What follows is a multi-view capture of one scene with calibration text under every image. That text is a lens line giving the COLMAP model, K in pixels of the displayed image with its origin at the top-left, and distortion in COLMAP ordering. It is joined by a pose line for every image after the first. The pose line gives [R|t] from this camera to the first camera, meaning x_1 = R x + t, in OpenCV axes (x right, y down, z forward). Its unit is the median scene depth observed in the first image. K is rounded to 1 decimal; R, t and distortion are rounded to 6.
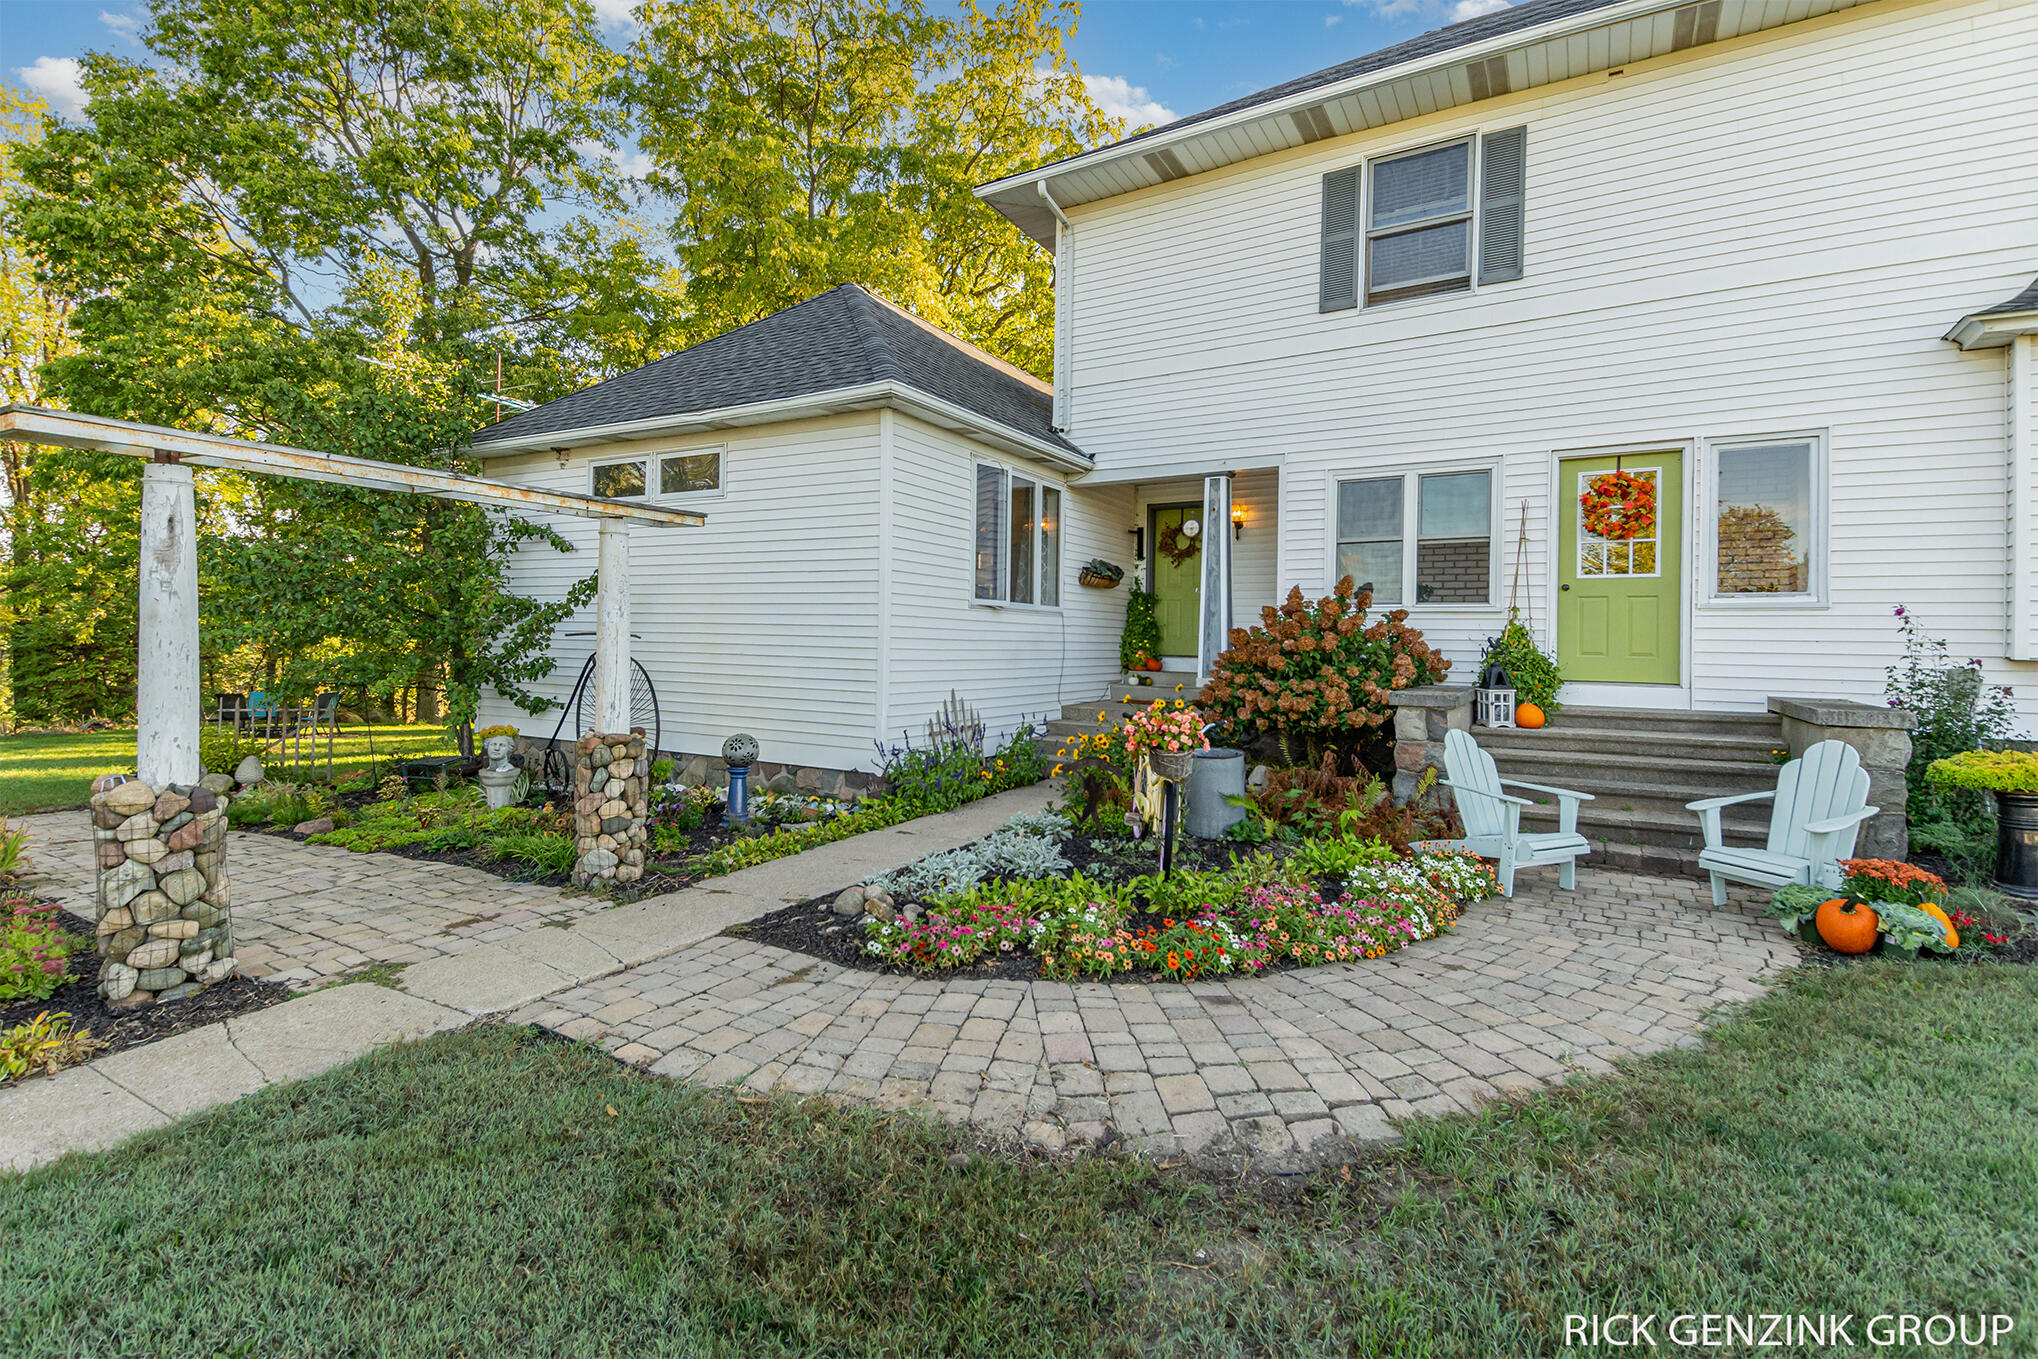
lens RADIAL K [[1005.5, 0, 1016.2], [0, 1005.5, 700.5], [0, 0, 1]] dist [0.000189, 0.000096]
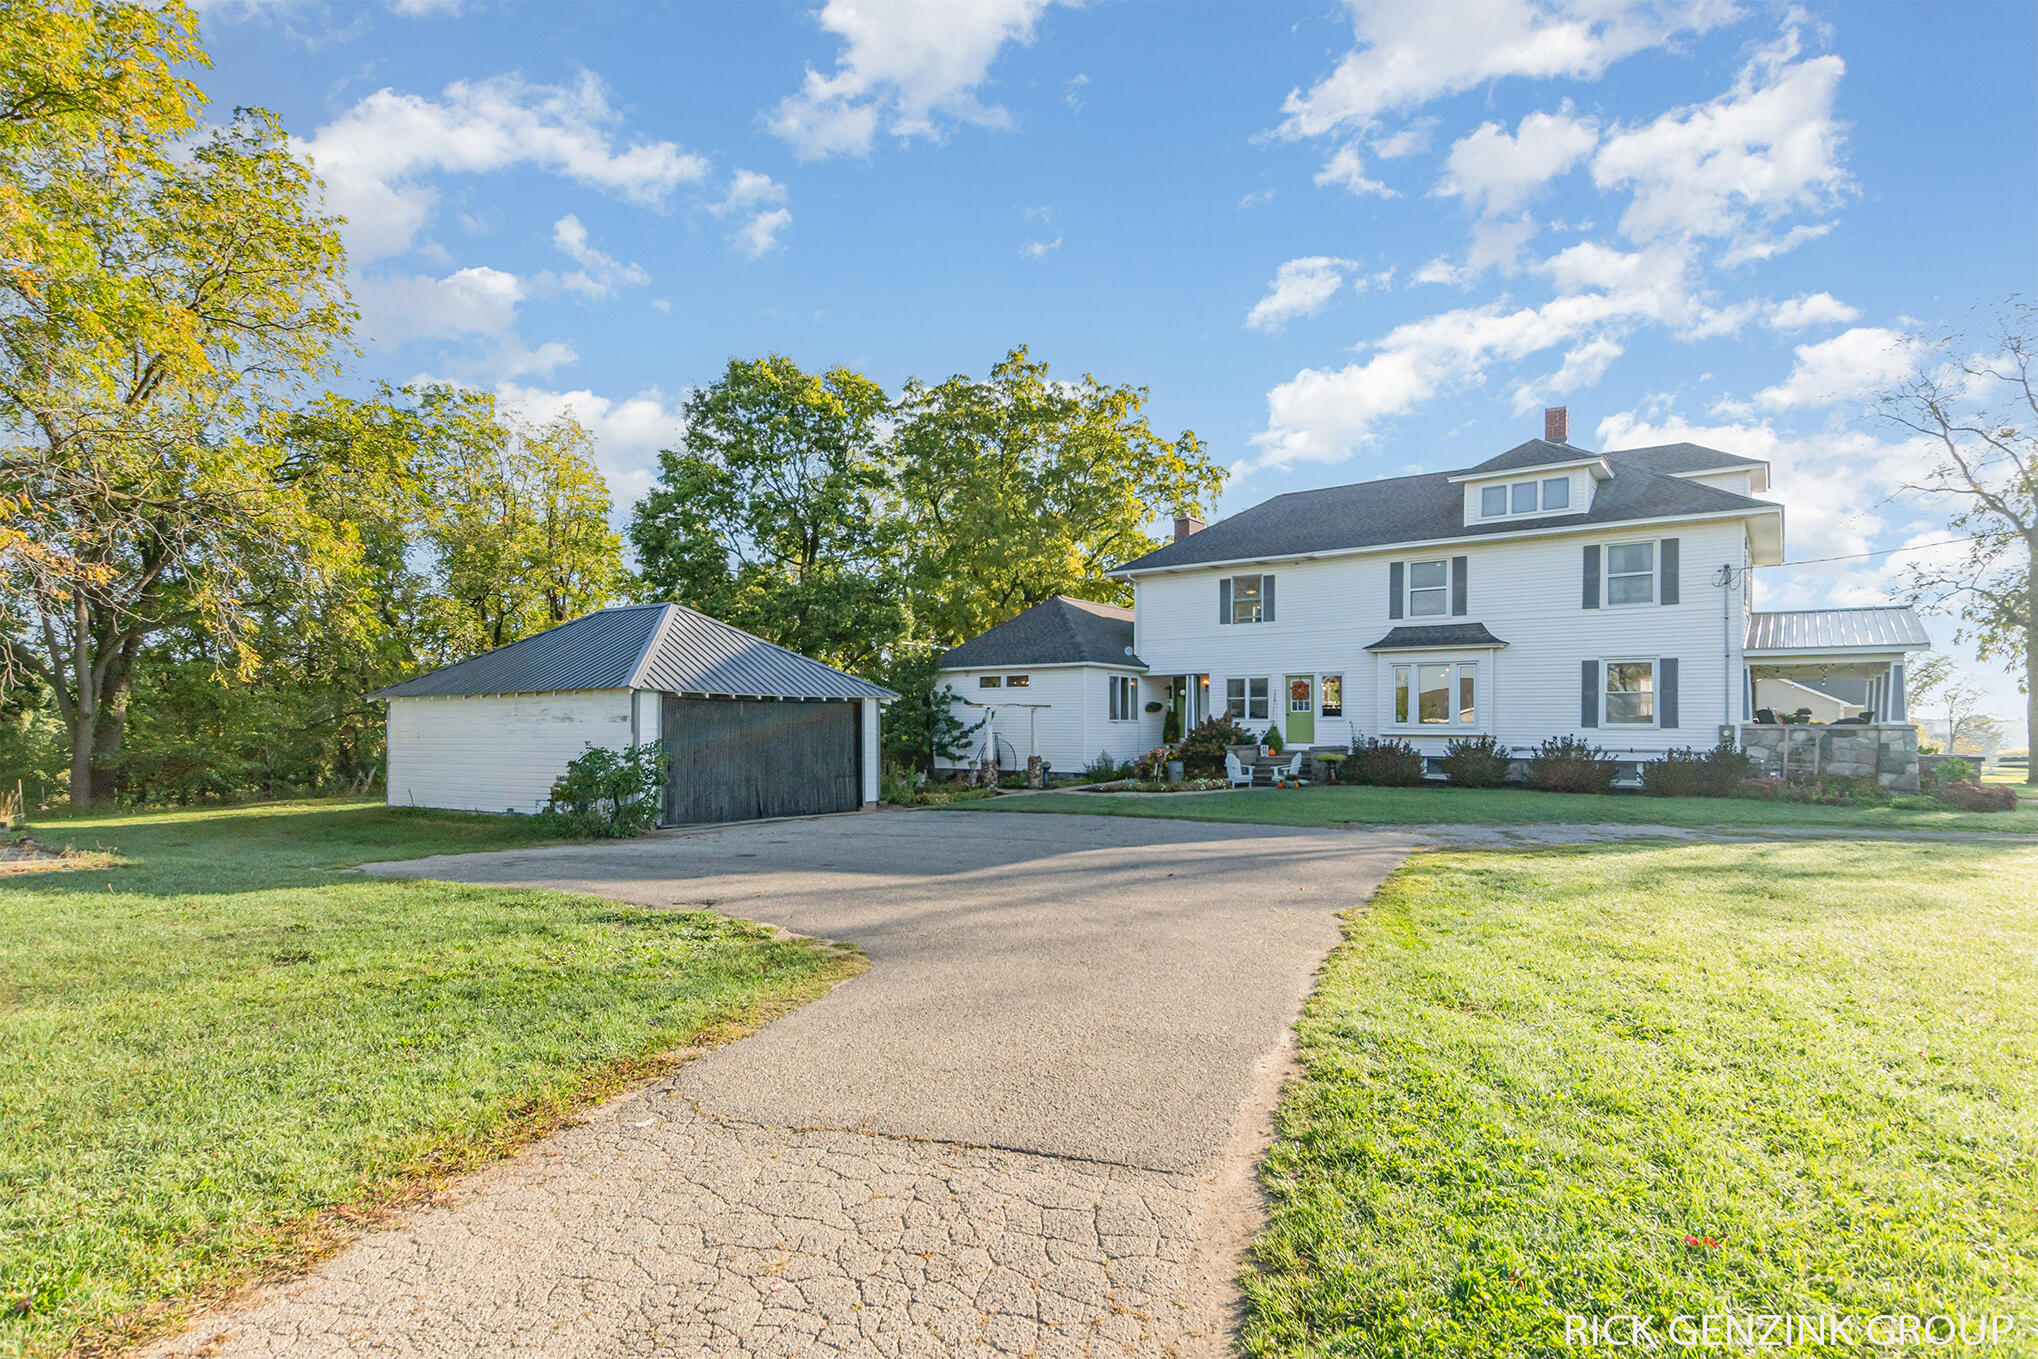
lens RADIAL K [[1005.5, 0, 1016.2], [0, 1005.5, 700.5], [0, 0, 1]] dist [0.000189, 0.000096]
pose [[0.995200, -0.022001, -0.095360, -0.029921], [0.014045, 0.996424, -0.083313, 0.091818], [0.096852, 0.081574, 0.991950, -2.050722]]
